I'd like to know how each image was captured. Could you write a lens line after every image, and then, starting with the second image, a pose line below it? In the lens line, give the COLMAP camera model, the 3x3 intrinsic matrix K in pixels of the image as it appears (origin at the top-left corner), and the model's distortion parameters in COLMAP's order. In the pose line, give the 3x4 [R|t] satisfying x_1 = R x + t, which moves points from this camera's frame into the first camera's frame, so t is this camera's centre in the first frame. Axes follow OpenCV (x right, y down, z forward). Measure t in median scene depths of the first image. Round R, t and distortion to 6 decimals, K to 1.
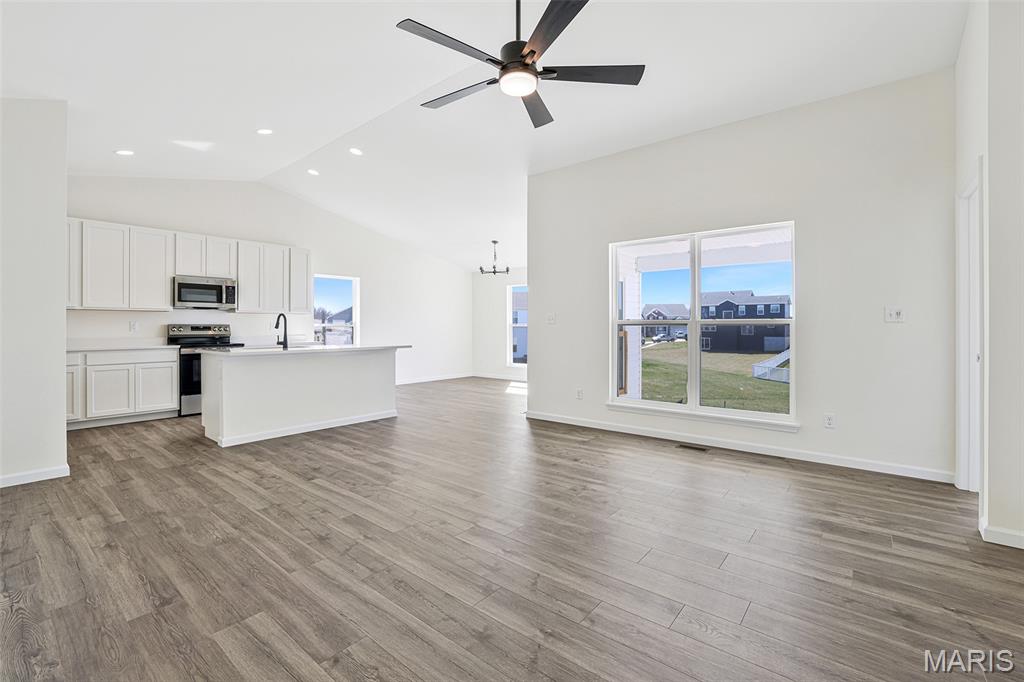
lens RADIAL K [[446.2, 0, 511.9], [0, 446.2, 330.5], [0, 0, 1]] dist [-0.042274, 0.014076]
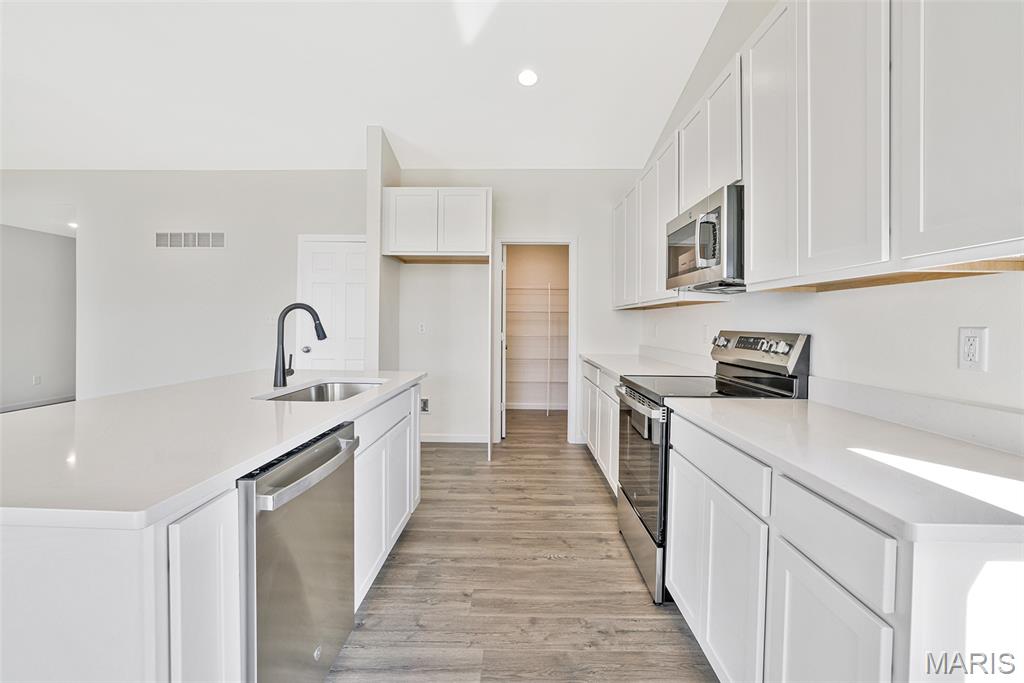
lens RADIAL K [[442.5, 0, 512.6], [0, 442.5, 326.3], [0, 0, 1]] dist [-0.041350, 0.012076]
pose [[-0.782265, -0.001532, -0.622944, -0.374442], [-0.013139, 0.999815, 0.014040, -0.022389], [0.622808, 0.019168, -0.782140, 1.284342]]
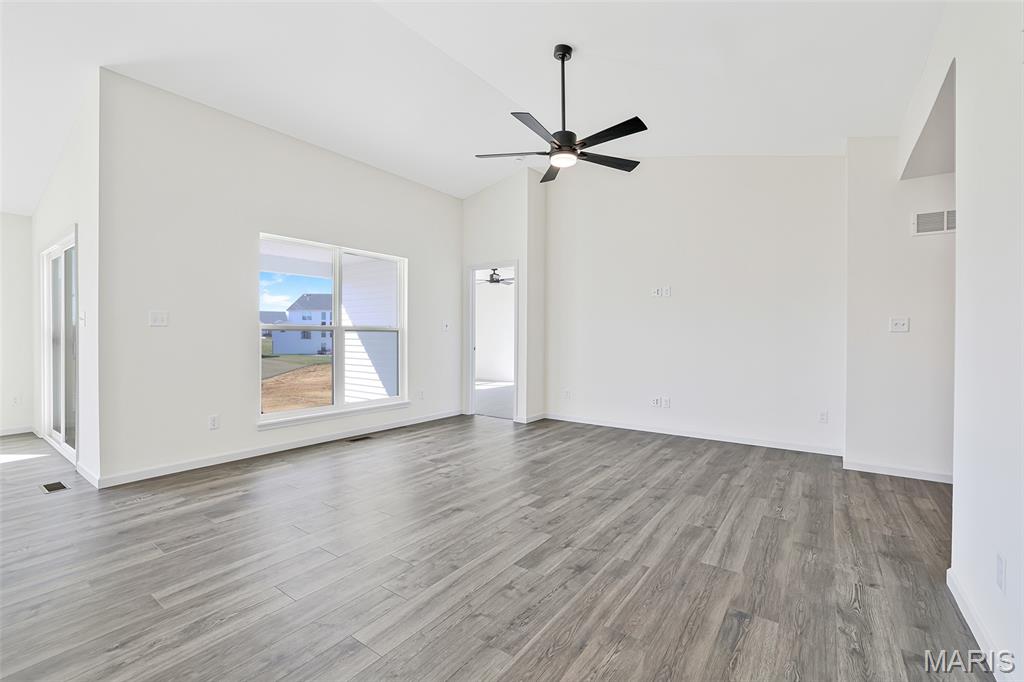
lens RADIAL K [[446.2, 0, 511.9], [0, 446.2, 330.5], [0, 0, 1]] dist [-0.042274, 0.014076]
pose [[-0.063955, 0.008673, 0.997915, -0.567041], [0.001226, 0.999962, -0.008613, -0.003086], [-0.997952, 0.000672, -0.063963, 0.511023]]
